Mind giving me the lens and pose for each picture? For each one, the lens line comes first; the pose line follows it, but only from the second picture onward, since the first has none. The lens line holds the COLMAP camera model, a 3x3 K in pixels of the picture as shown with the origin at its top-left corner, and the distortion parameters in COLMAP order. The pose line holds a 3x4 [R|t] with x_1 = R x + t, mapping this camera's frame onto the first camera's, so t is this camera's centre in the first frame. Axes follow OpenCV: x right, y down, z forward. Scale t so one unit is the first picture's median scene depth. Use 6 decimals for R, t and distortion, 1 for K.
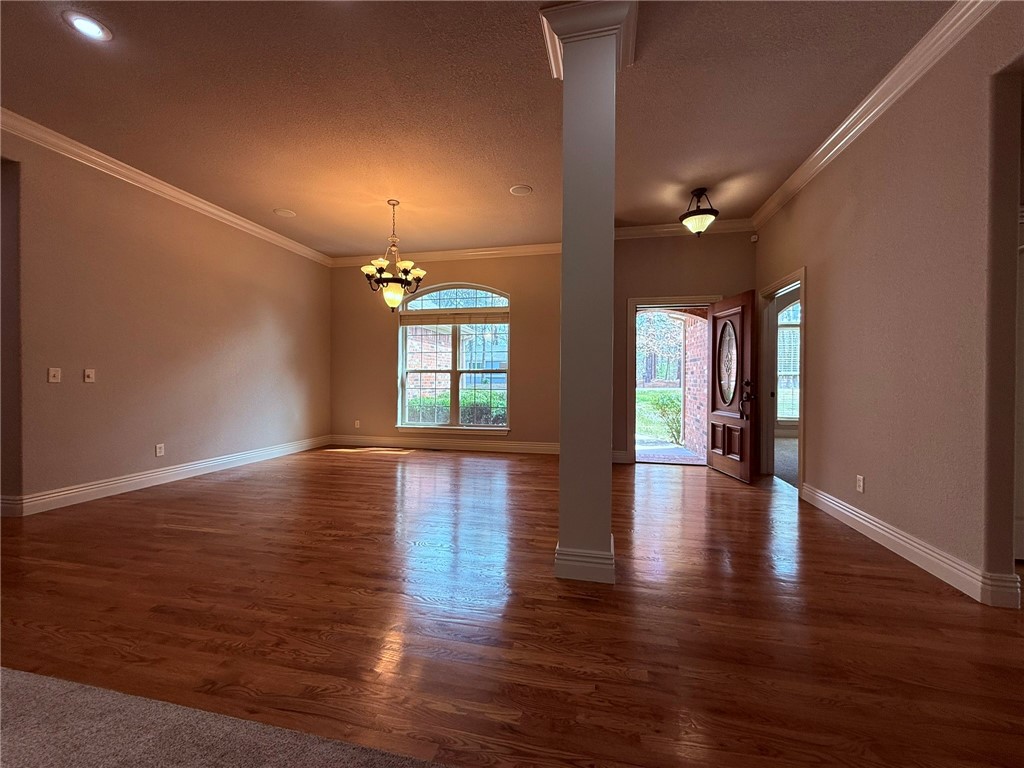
lens RADIAL K [[410.9, 0, 514.0], [0, 410.9, 384.0], [0, 0, 1]] dist [0.001959, -0.000362]
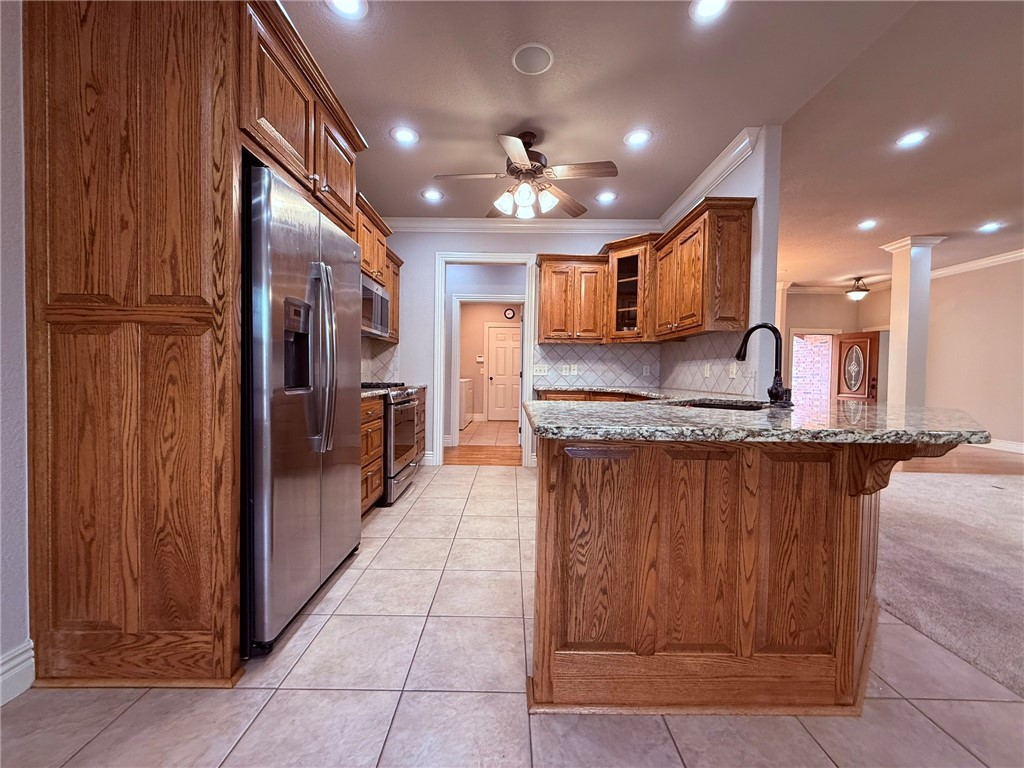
lens RADIAL K [[410.9, 0, 509.6], [0, 410.9, 381.4], [0, 0, 1]] dist [0.001959, -0.000362]
pose [[0.976841, -0.000175, 0.213968, -1.302832], [-0.003038, 0.999888, 0.014688, -0.012583], [-0.213947, -0.014997, 0.976730, -0.443327]]
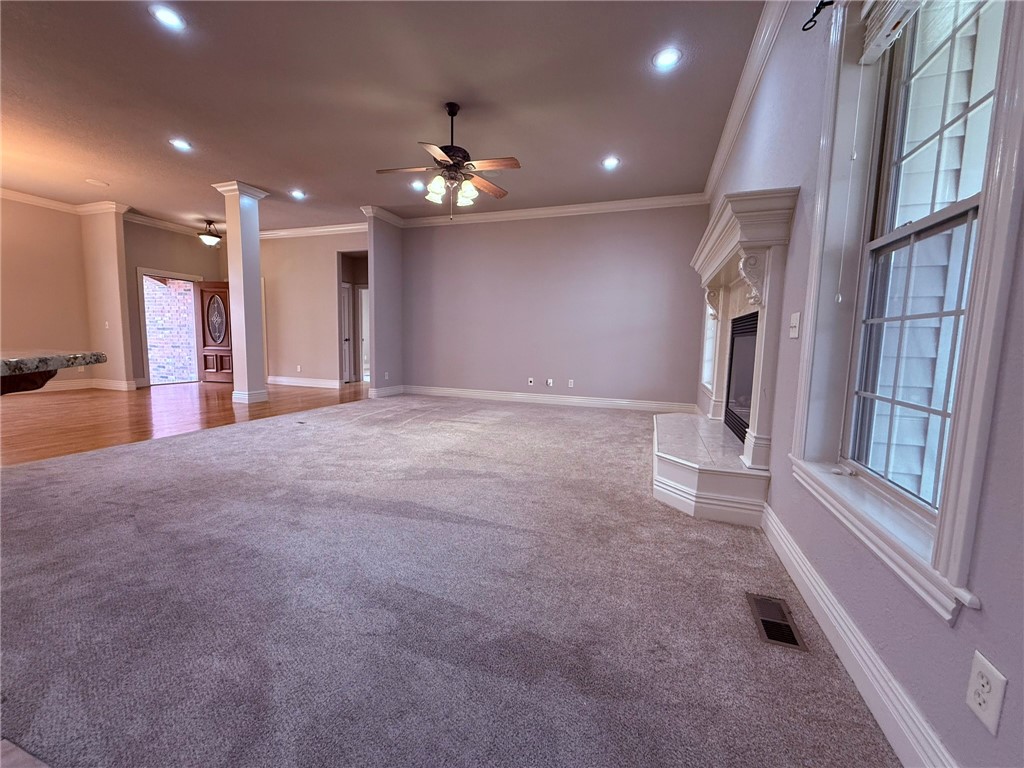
lens RADIAL K [[410.9, 0, 510.1], [0, 410.9, 382.9], [0, 0, 1]] dist [0.001959, -0.000362]
pose [[0.117868, -0.110849, 0.986823, -1.042479], [-0.013597, 0.993477, 0.113220, 0.003798], [-0.992936, -0.026763, 0.115592, -0.435488]]
